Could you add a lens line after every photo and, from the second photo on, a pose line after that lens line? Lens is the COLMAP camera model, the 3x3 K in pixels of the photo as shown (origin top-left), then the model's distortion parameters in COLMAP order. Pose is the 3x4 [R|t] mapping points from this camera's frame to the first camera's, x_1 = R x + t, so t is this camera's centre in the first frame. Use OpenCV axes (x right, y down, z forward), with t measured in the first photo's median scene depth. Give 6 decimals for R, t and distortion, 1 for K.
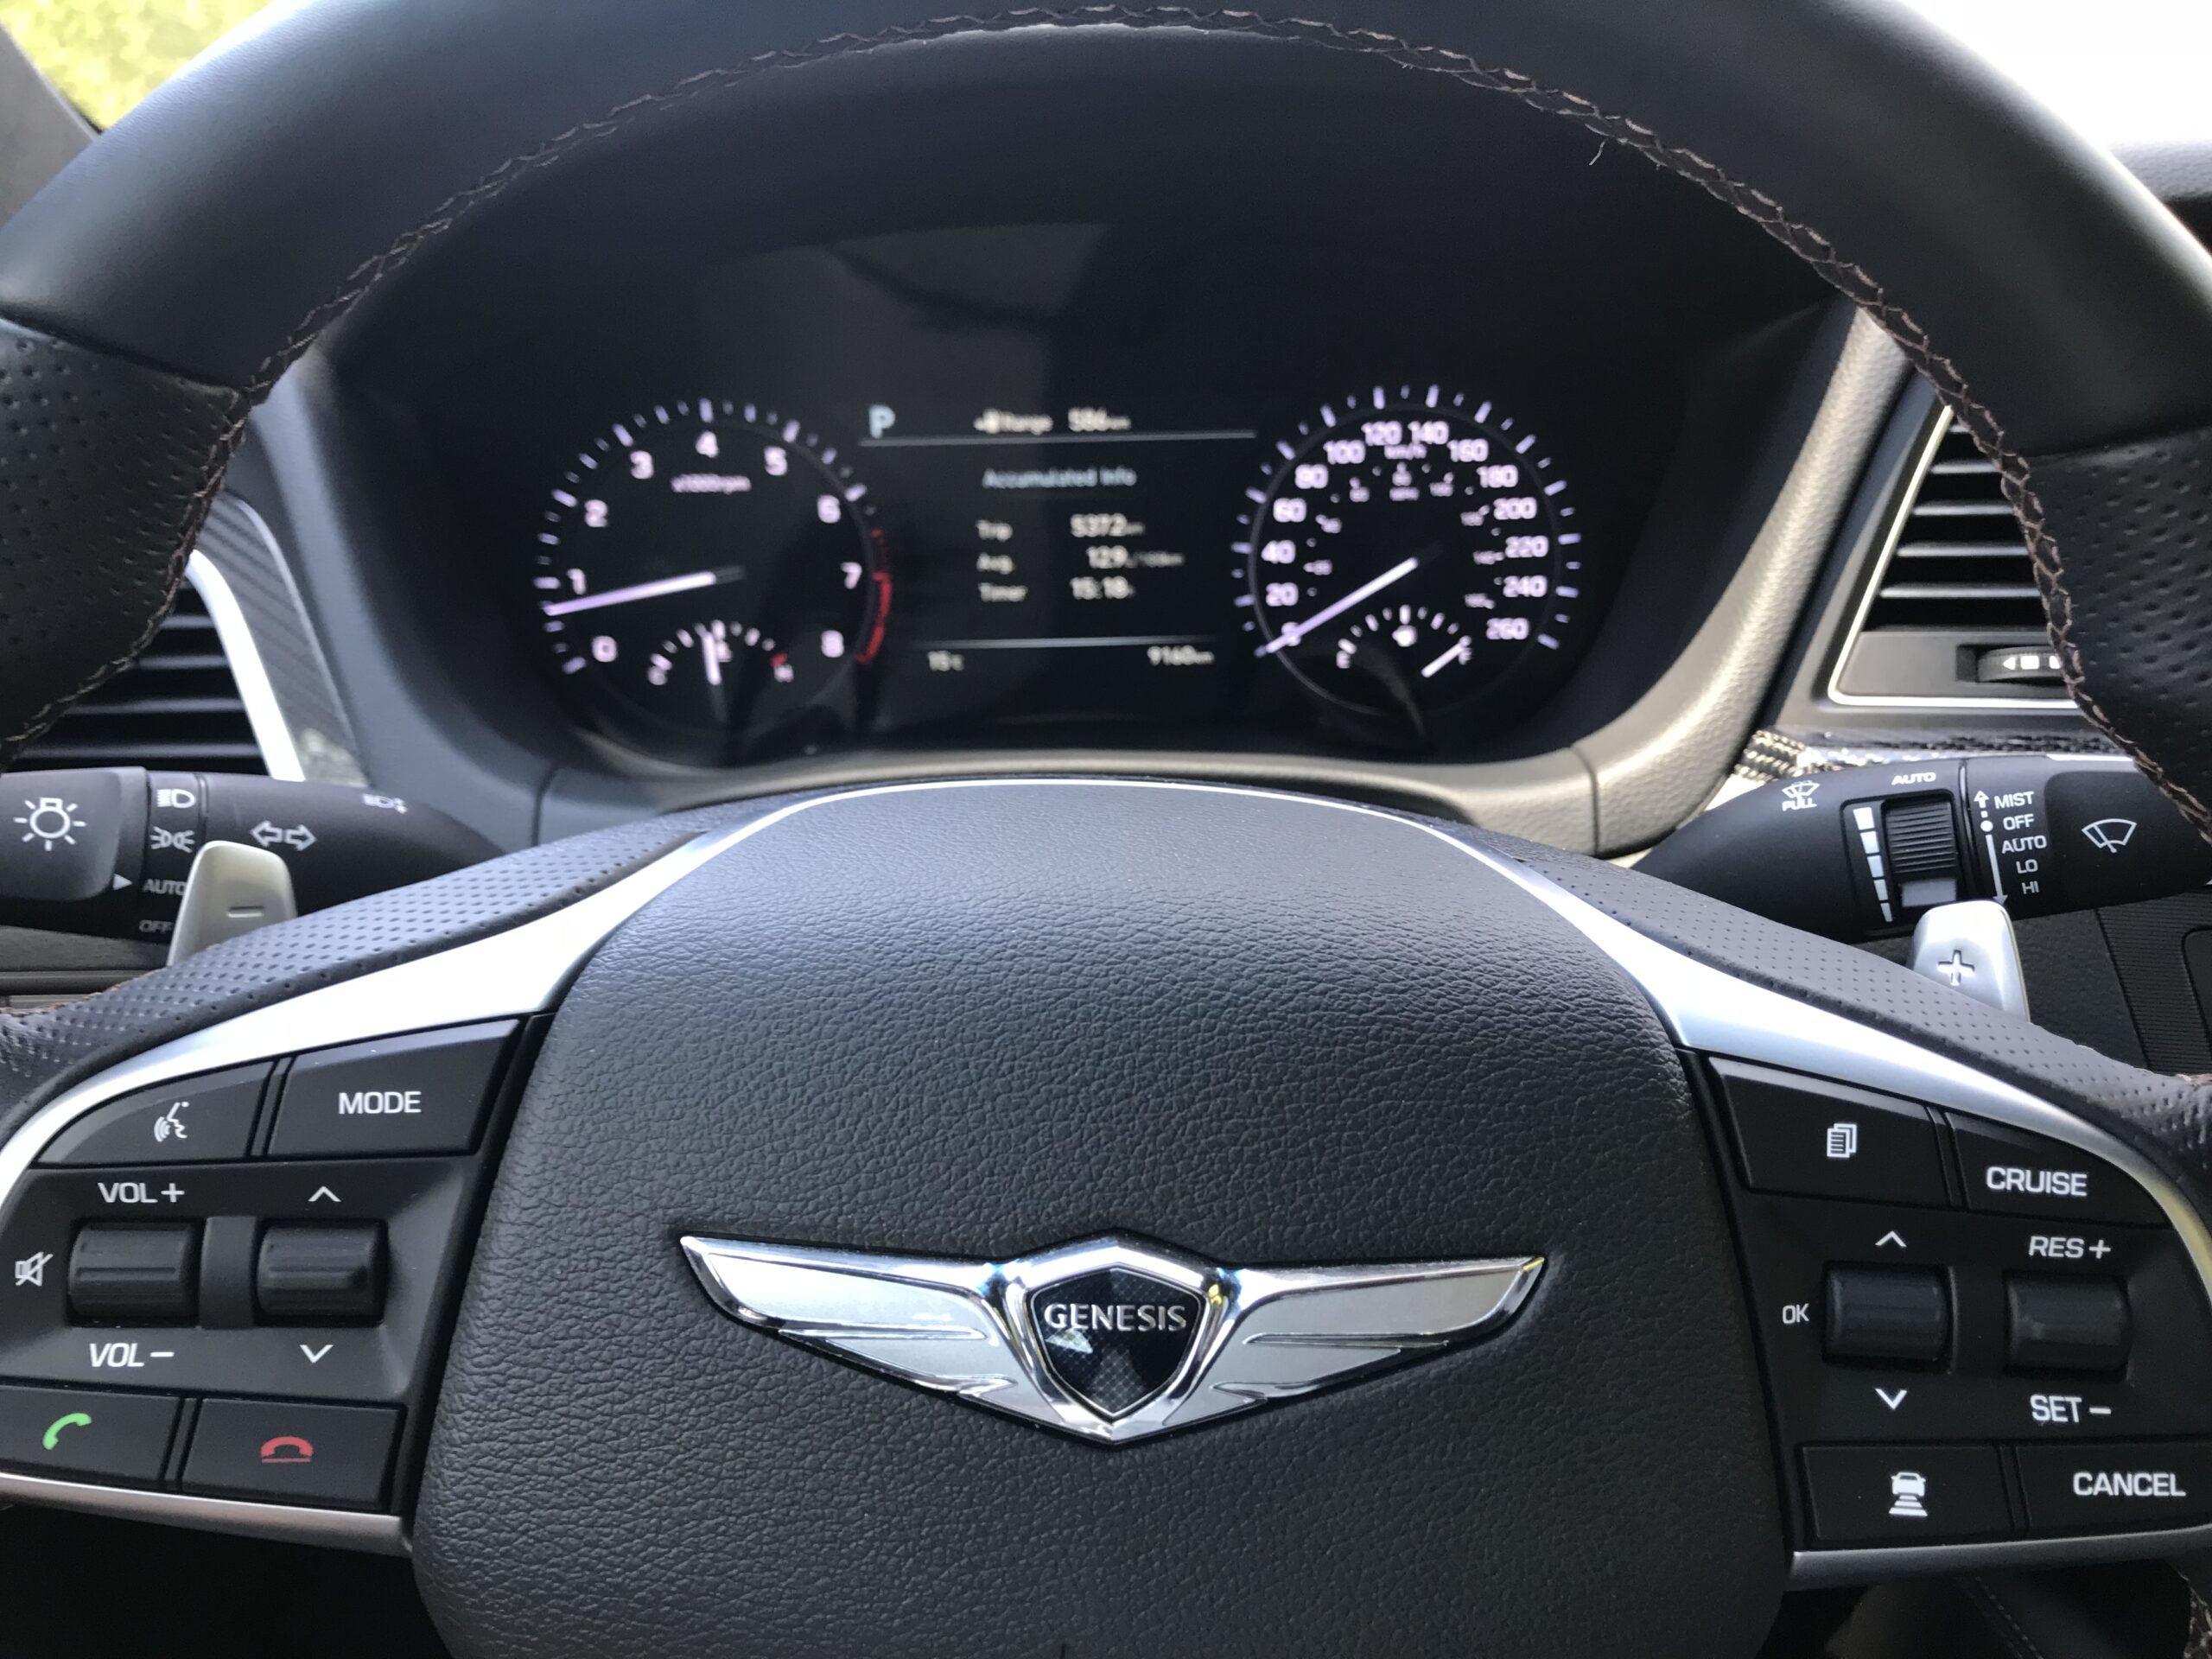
lens RADIAL K [[1812.7, 0, 1106.0], [0, 1812.7, 829.5], [0, 0, 1]] dist [0.044011, -0.069268]
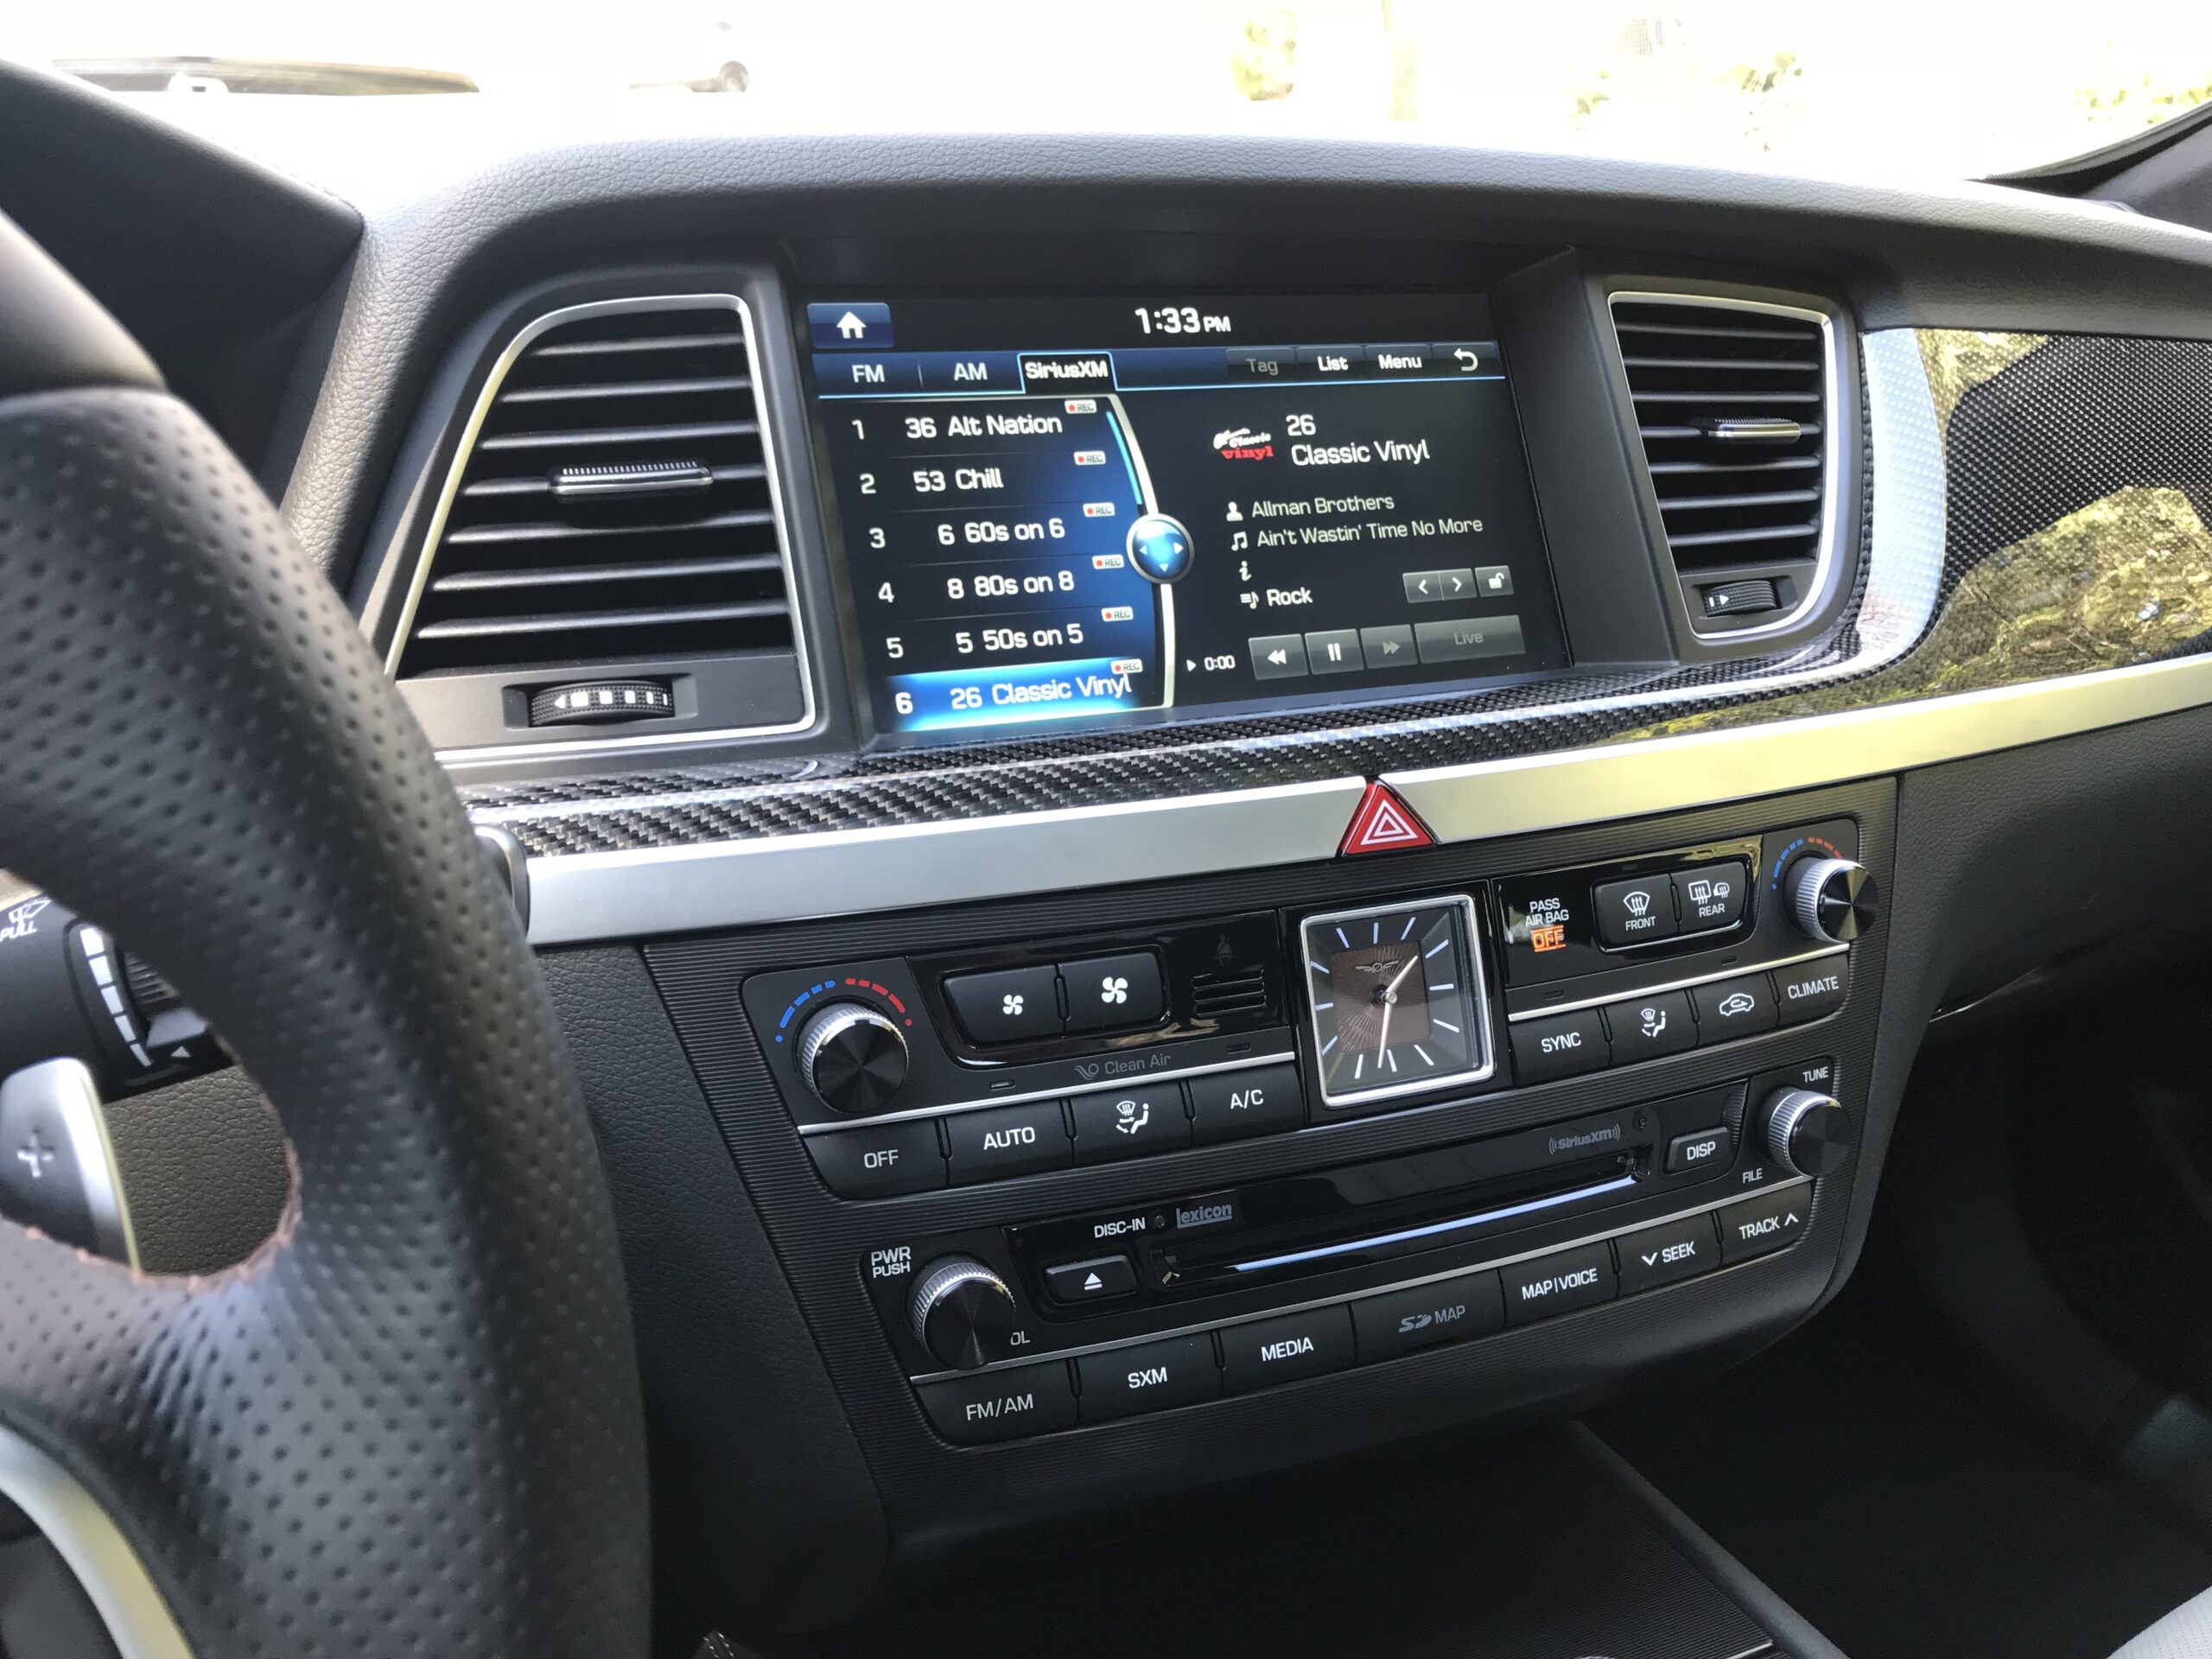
lens RADIAL K [[1812.7, 0, 1106.0], [0, 1812.7, 829.5], [0, 0, 1]] dist [0.044011, -0.069268]
pose [[0.896212, -0.110166, 0.429730, 0.276982], [0.115428, 0.993219, 0.013894, -0.008393], [-0.428347, 0.037150, 0.902851, 0.059984]]
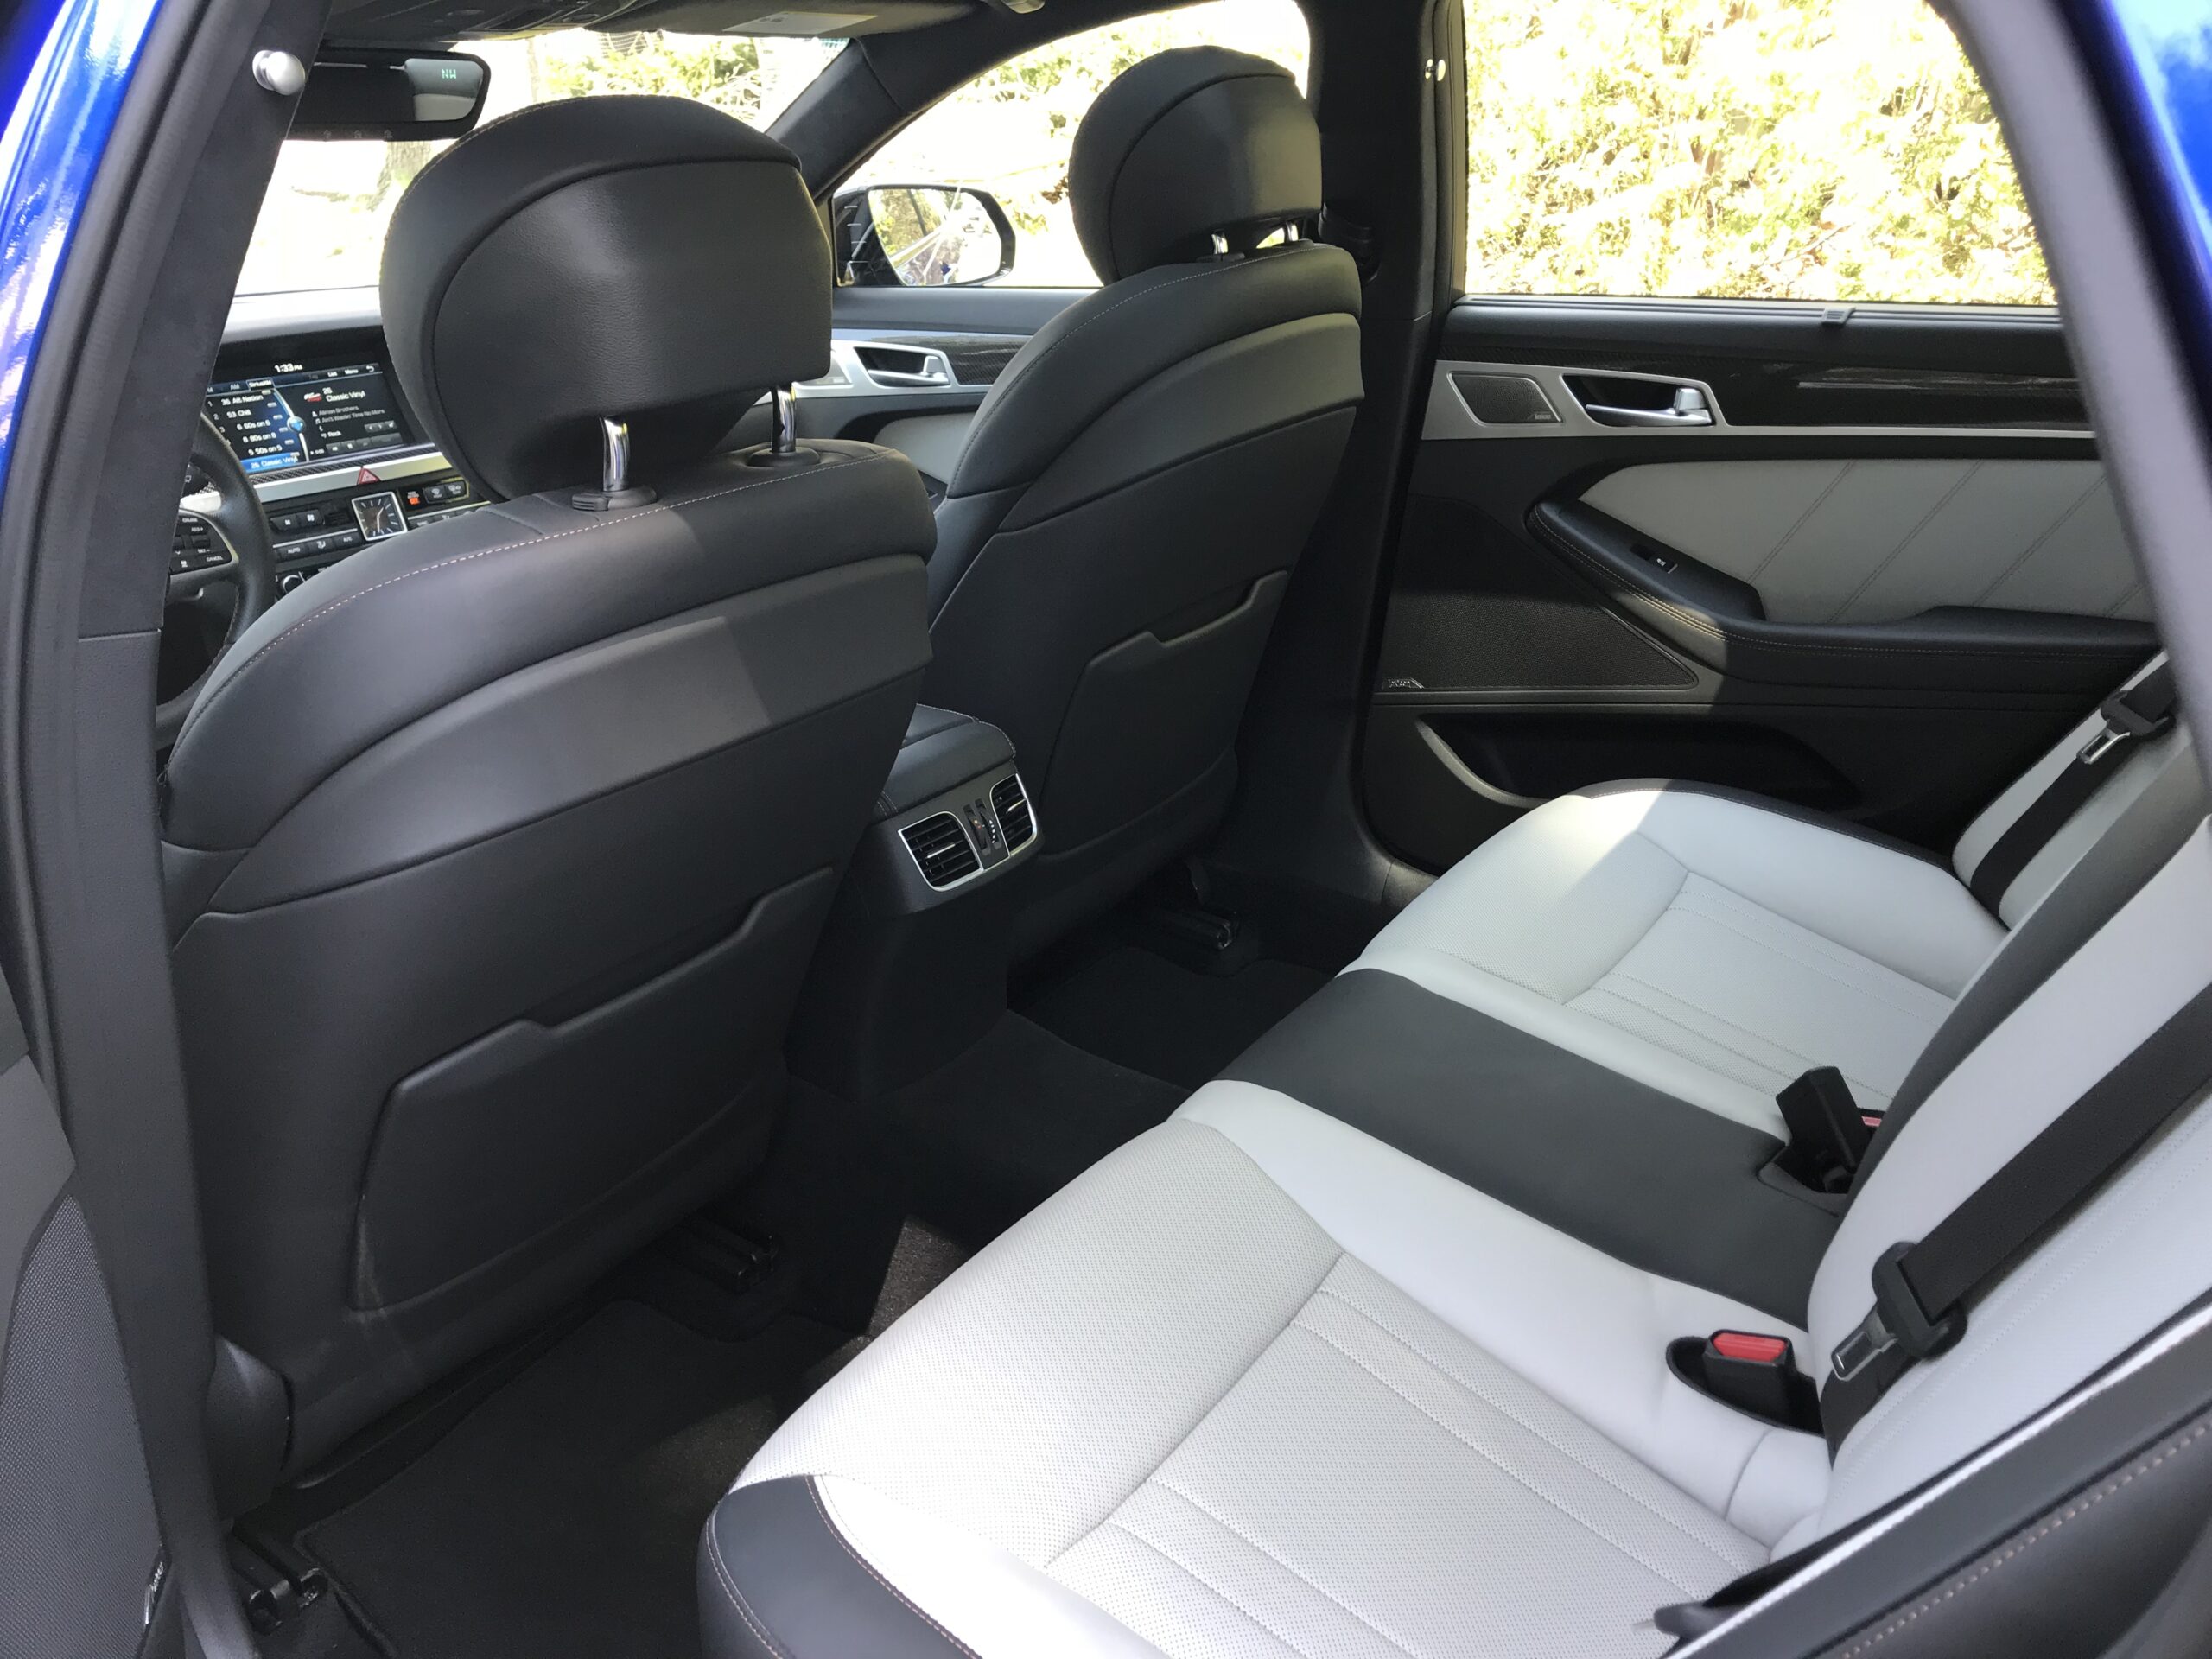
lens RADIAL K [[1792.2, 0, 1101.7], [0, 1792.2, 774.2], [0, 0, 1]] dist [0.001941, 0.129850]
pose [[0.587772, -0.283877, 0.757587, -1.221788], [0.296188, 0.946912, 0.125022, 0.531999], [-0.752859, 0.150904, 0.640649, -2.458705]]
